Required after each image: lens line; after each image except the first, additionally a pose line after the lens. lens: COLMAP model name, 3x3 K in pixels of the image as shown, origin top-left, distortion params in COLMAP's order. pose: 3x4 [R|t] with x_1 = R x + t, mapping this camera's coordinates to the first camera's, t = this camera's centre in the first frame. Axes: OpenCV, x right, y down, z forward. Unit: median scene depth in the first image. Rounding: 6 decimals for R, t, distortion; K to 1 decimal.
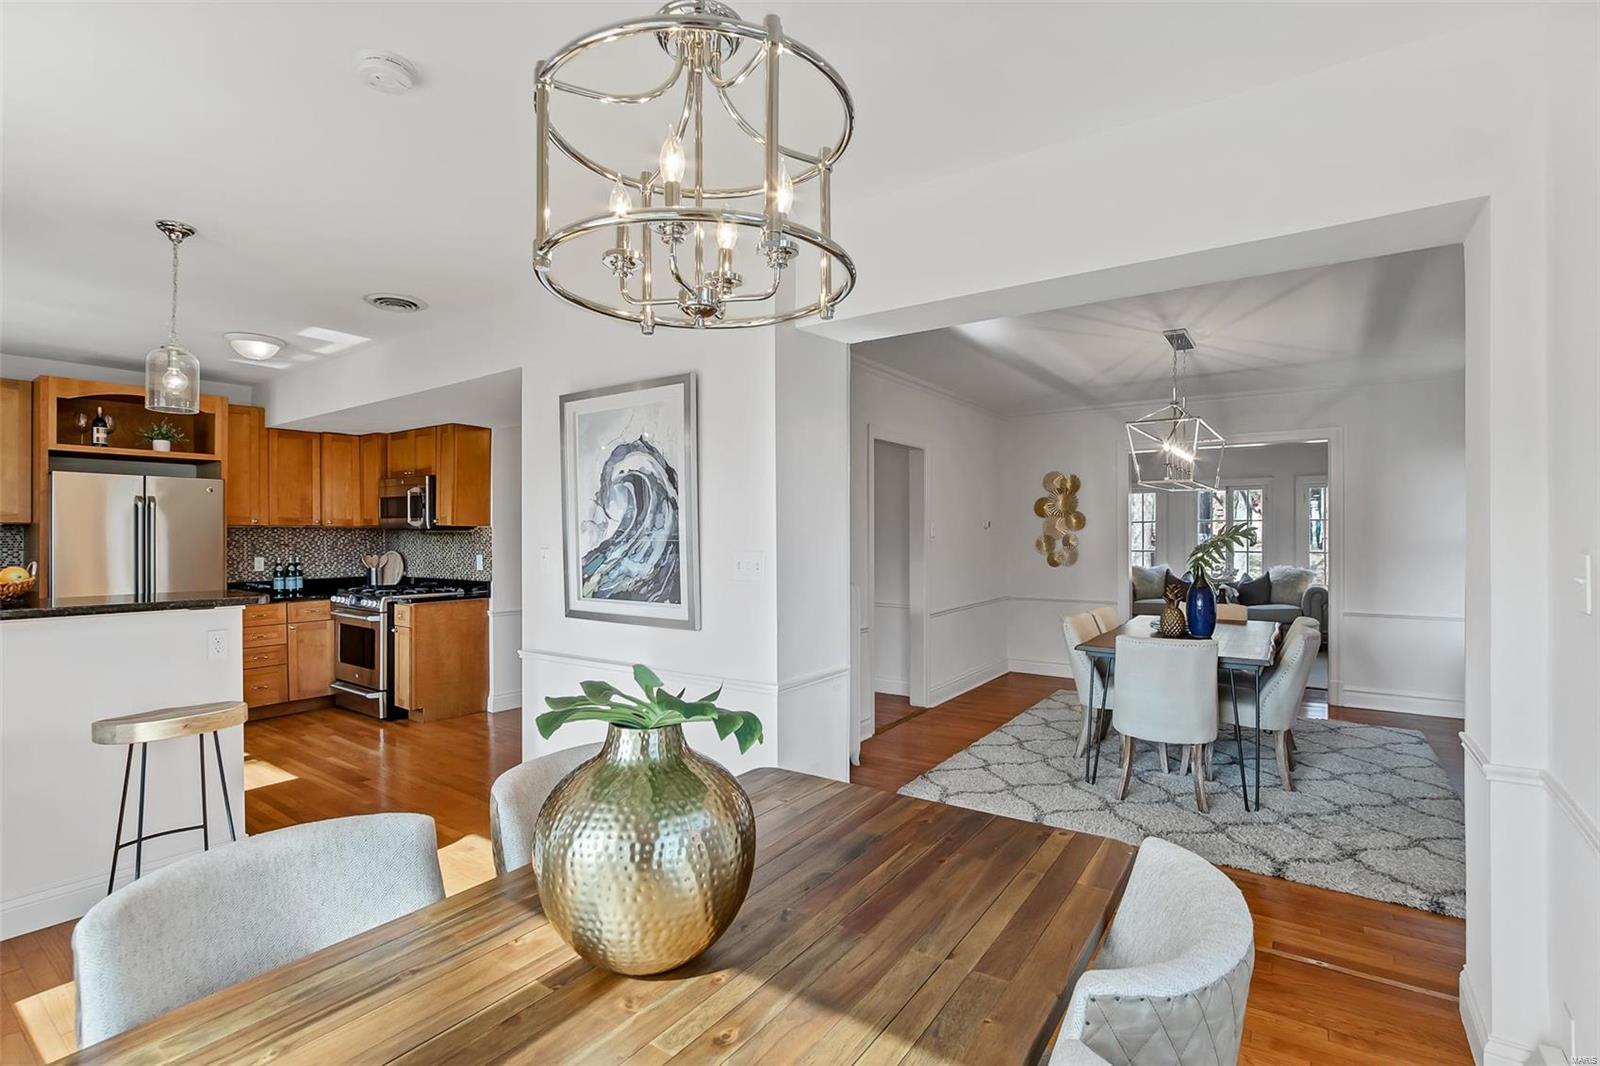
lens RADIAL K [[750.6, 0, 792.4], [0, 750.6, 531.1], [0, 0, 1]] dist [-0.044419, 0.009001]
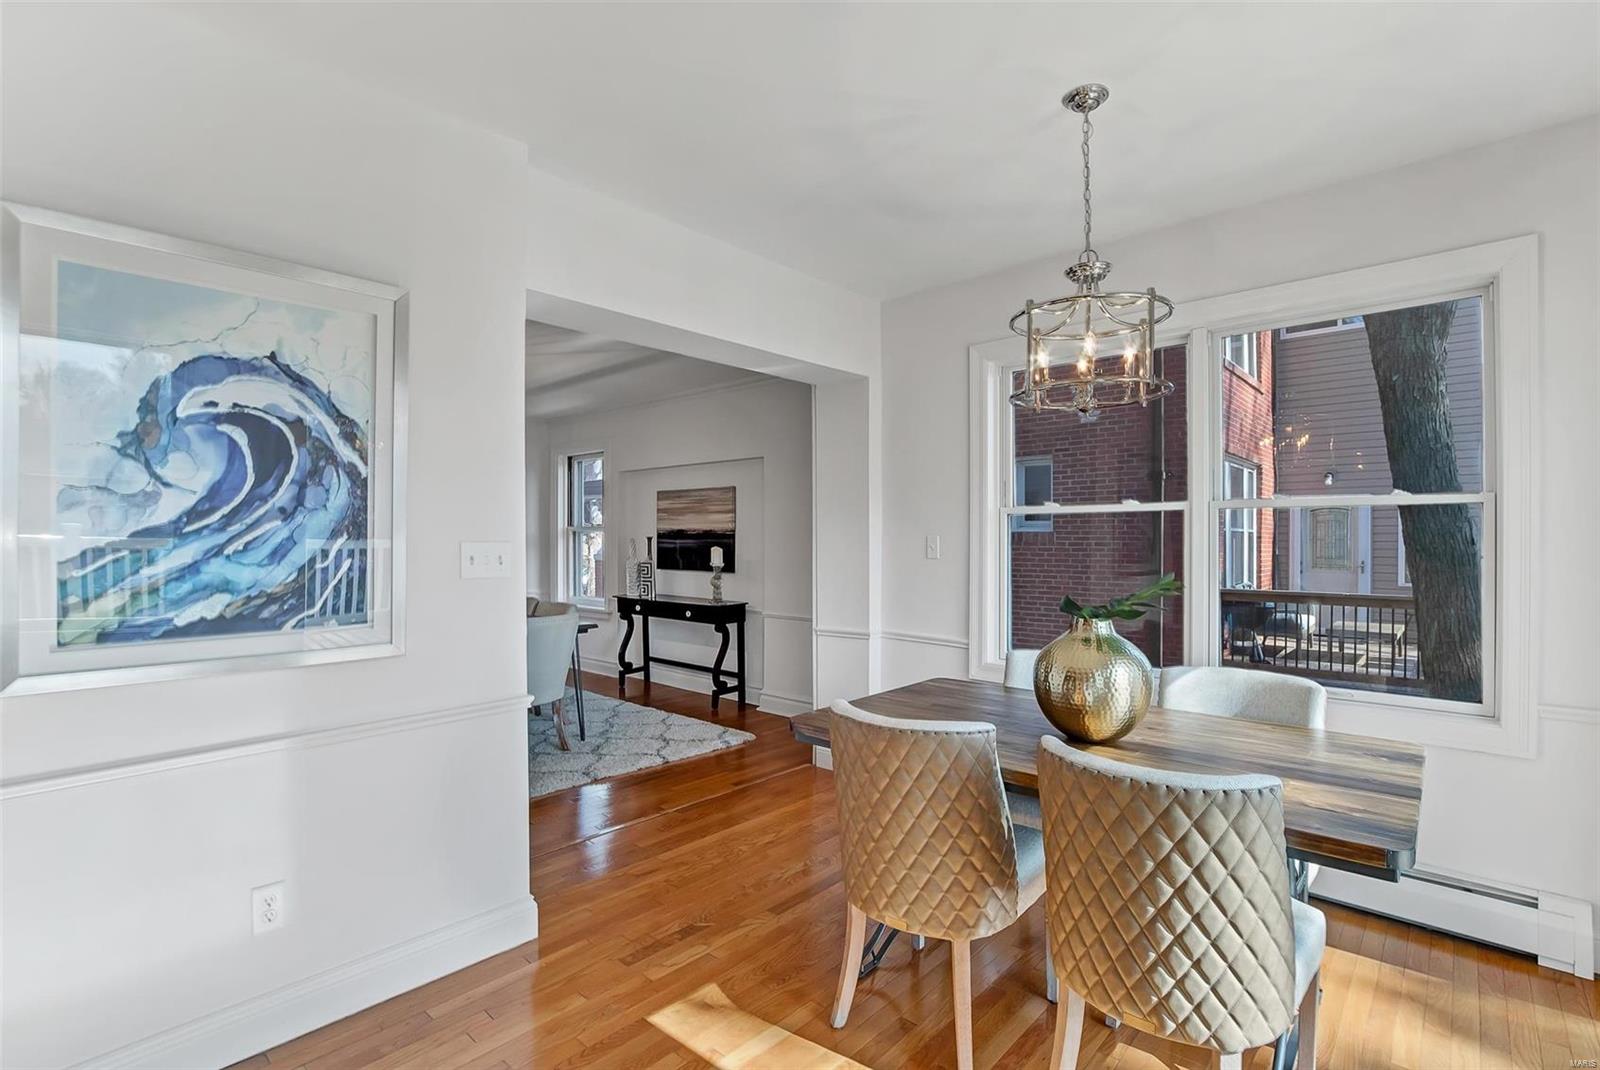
lens RADIAL K [[750.6, 0, 809.5], [0, 750.6, 533.0], [0, 0, 1]] dist [-0.044419, 0.009001]
pose [[0.112634, 0.004489, 0.993626, -0.512098], [-0.007996, 0.999962, -0.003611, 0.010616], [-0.993604, -0.007538, 0.112666, 0.356552]]
